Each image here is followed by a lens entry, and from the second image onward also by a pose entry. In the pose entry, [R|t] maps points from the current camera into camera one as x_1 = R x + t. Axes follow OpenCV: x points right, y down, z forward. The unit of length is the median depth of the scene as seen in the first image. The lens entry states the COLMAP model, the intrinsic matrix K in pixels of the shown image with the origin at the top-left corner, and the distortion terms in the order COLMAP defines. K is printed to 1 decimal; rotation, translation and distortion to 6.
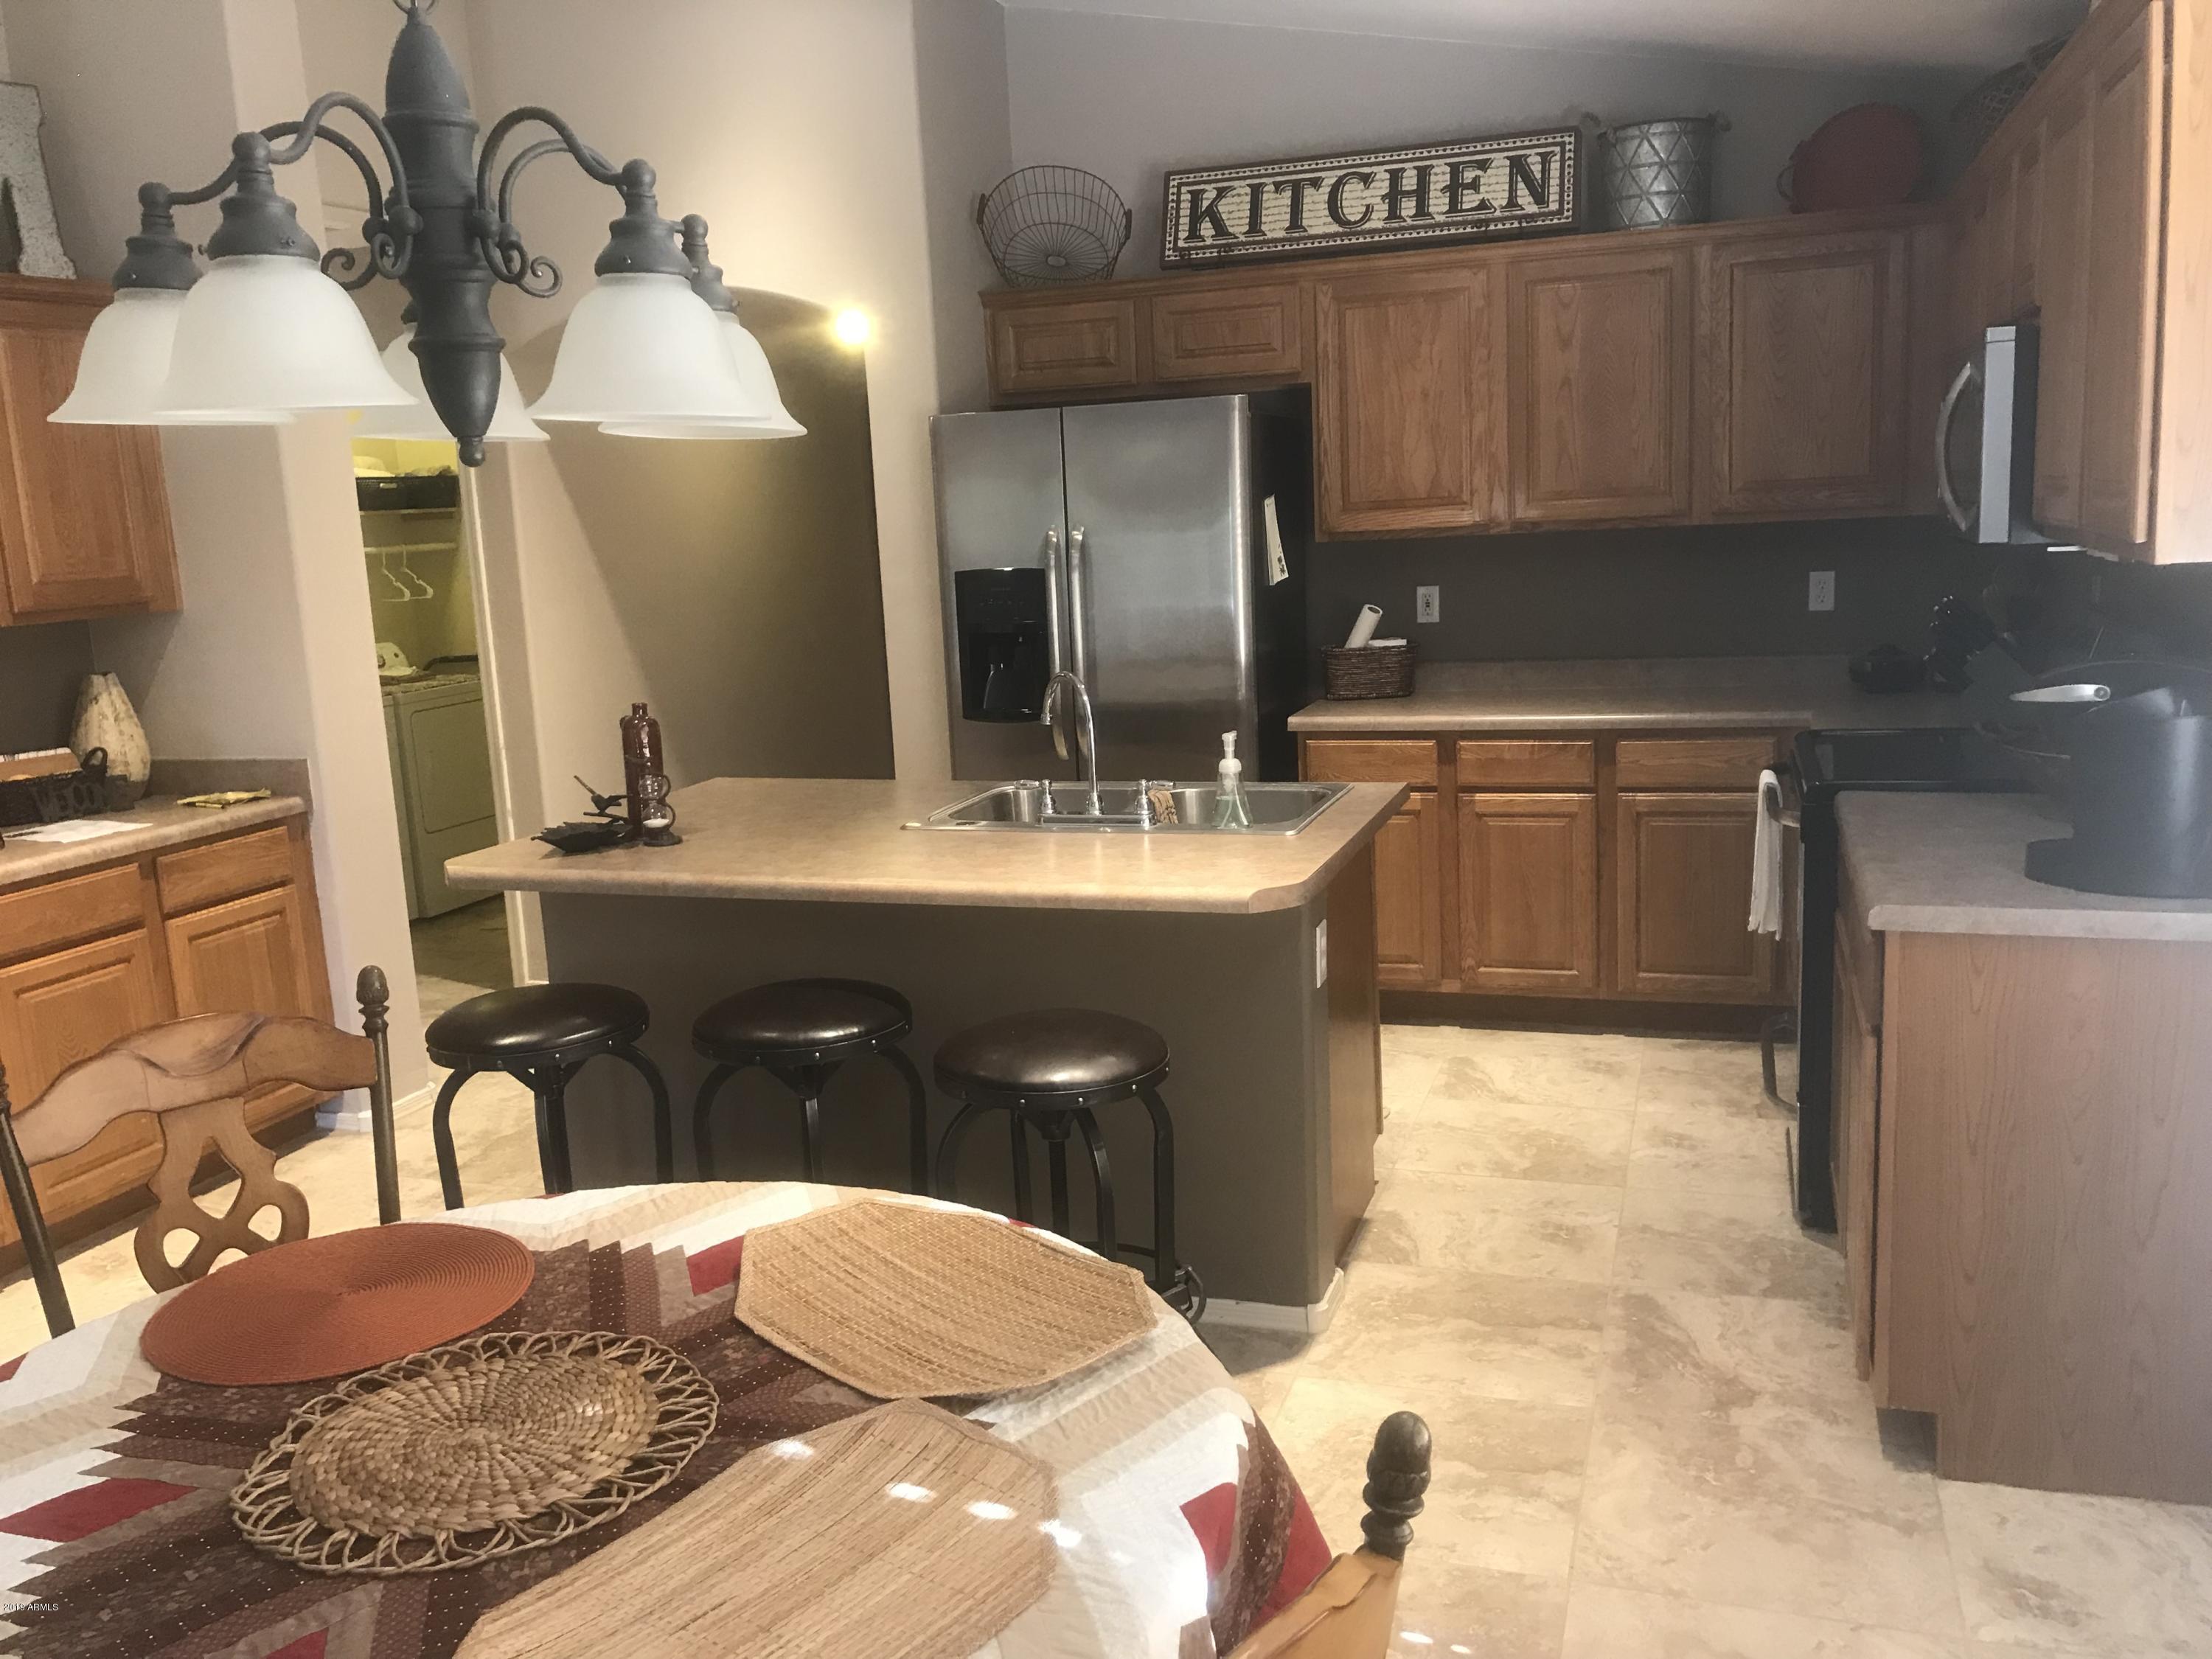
lens RADIAL K [[1812.0, 0, 1104.3], [0, 1812.0, 828.7], [0, 0, 1]] dist [0.016786, 0.010009]
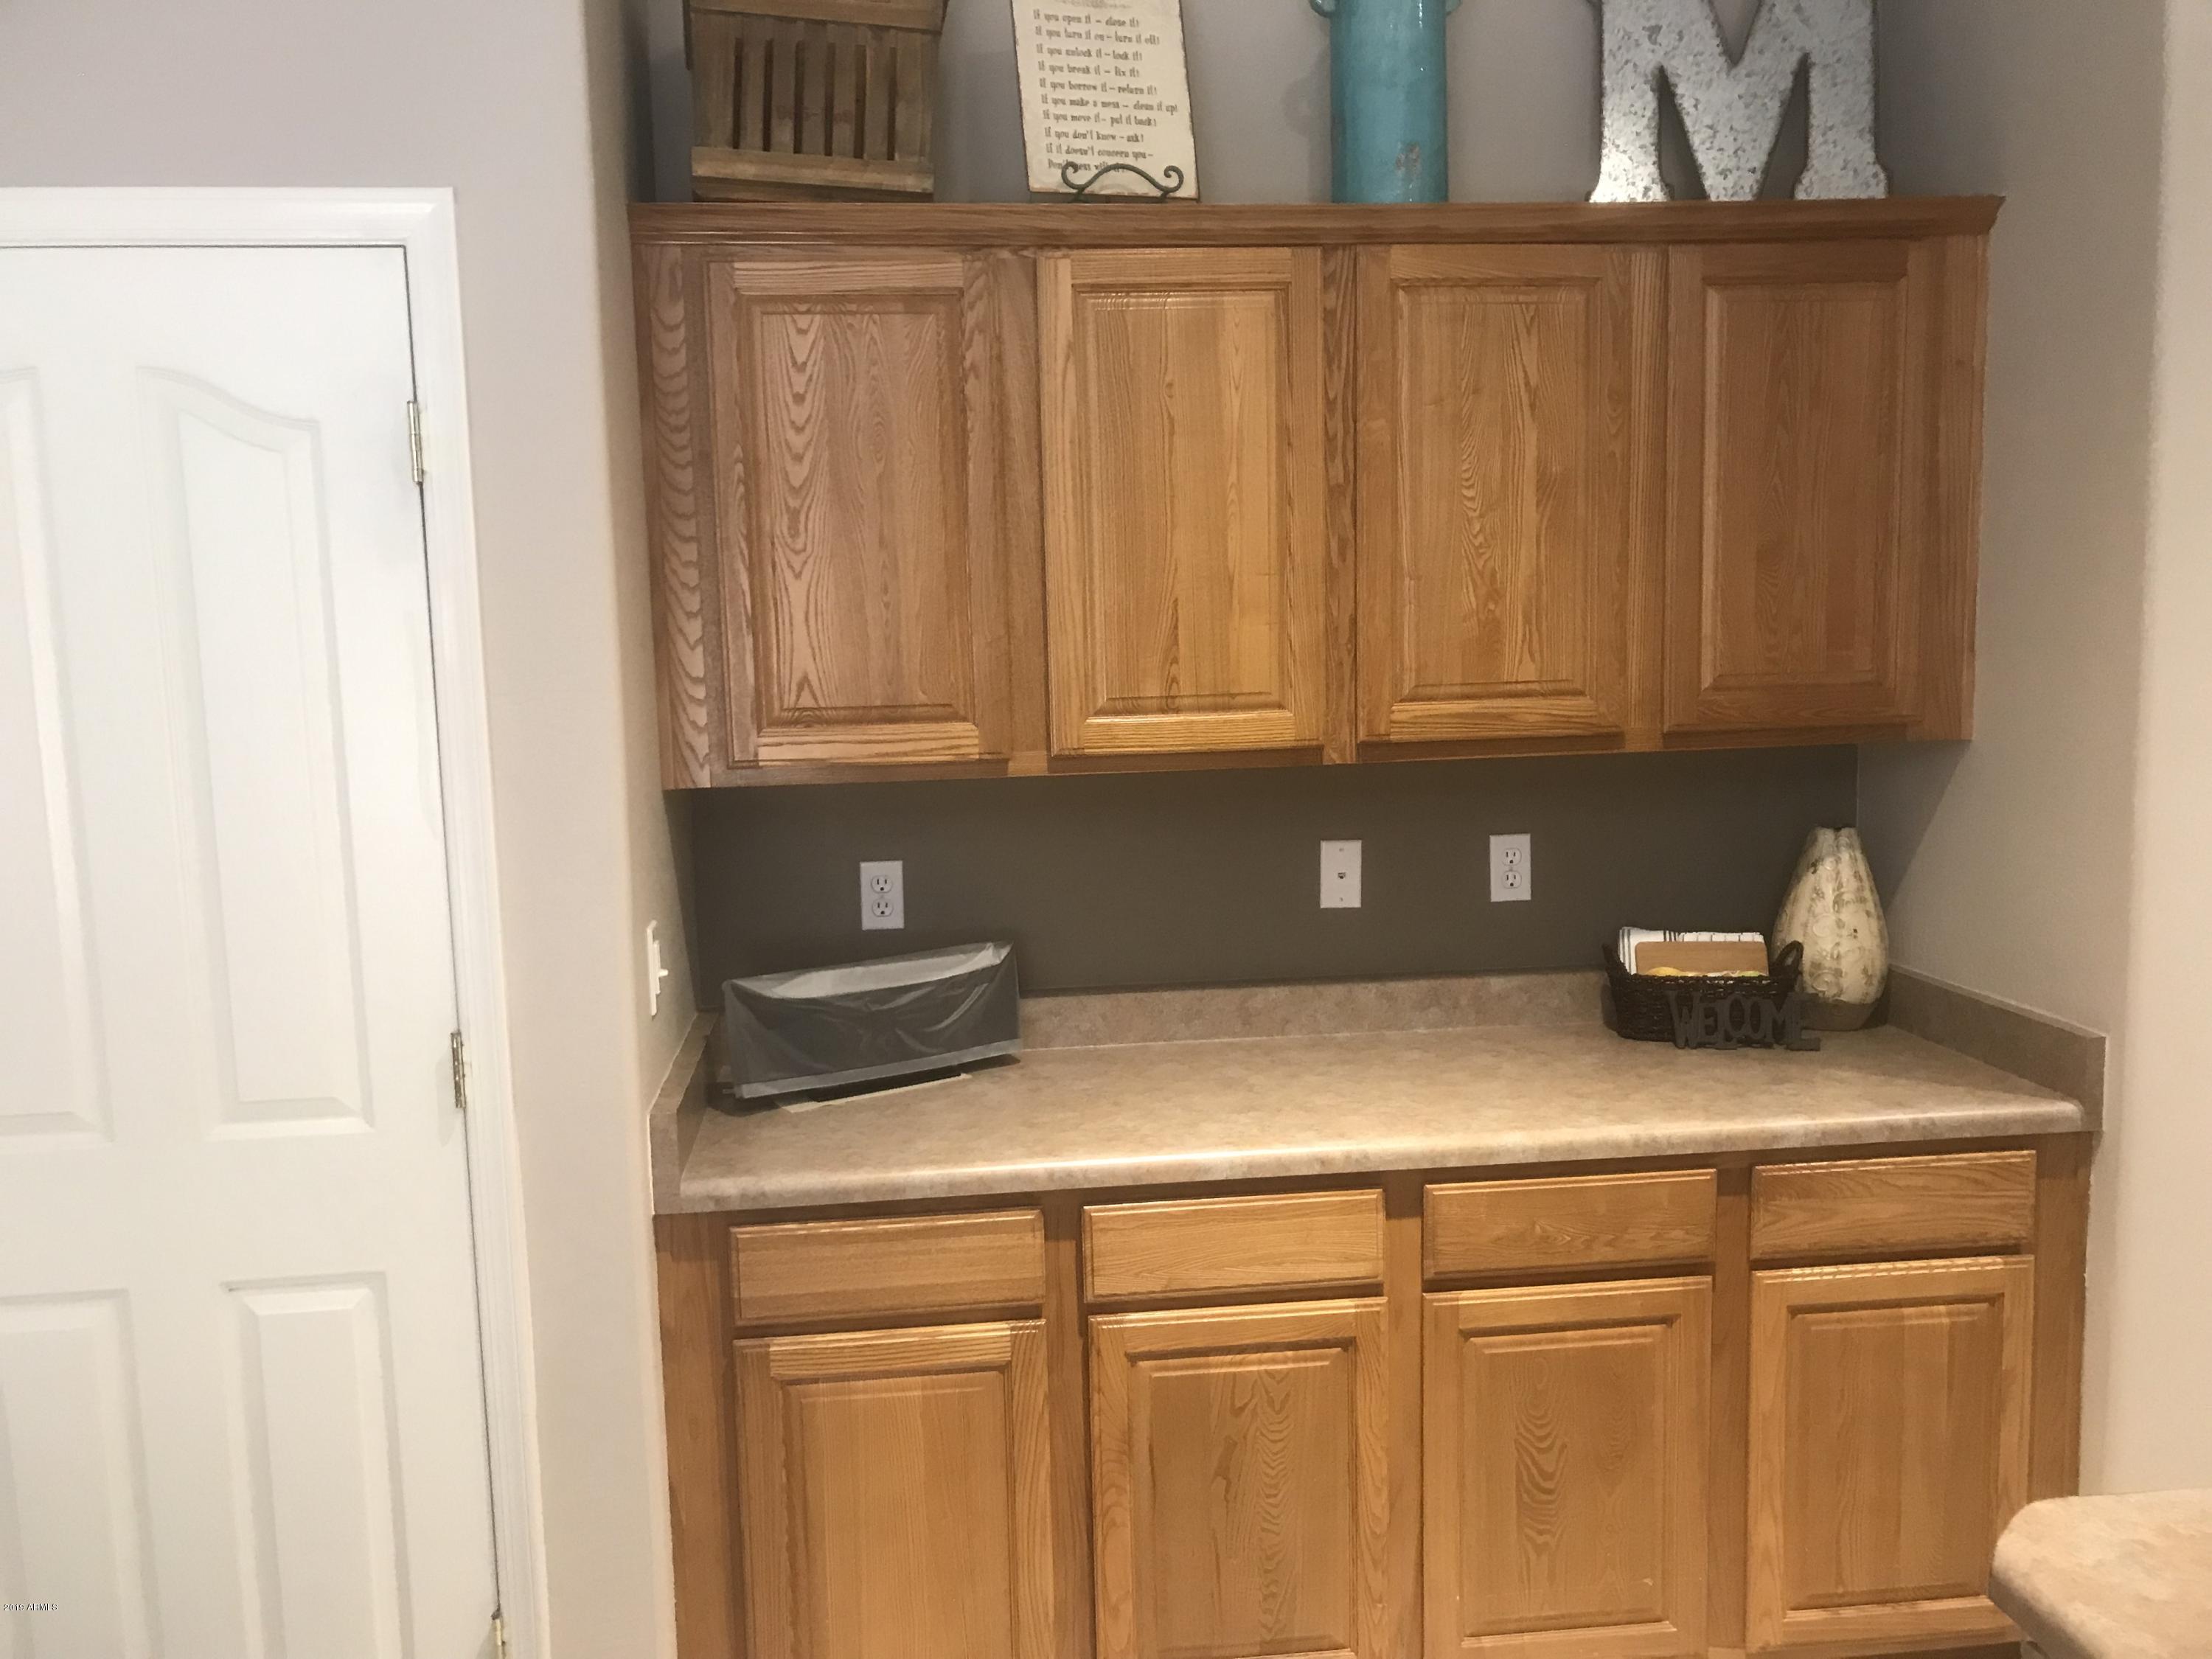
lens RADIAL K [[1812.0, 0, 1101.2], [0, 1812.0, 823.0], [0, 0, 1]] dist [0.016786, 0.010009]
pose [[0.416786, 0.144821, -0.897394, -0.090805], [-0.158506, 0.983681, 0.085129, -0.103015], [0.895078, 0.106762, 0.432939, 0.512208]]
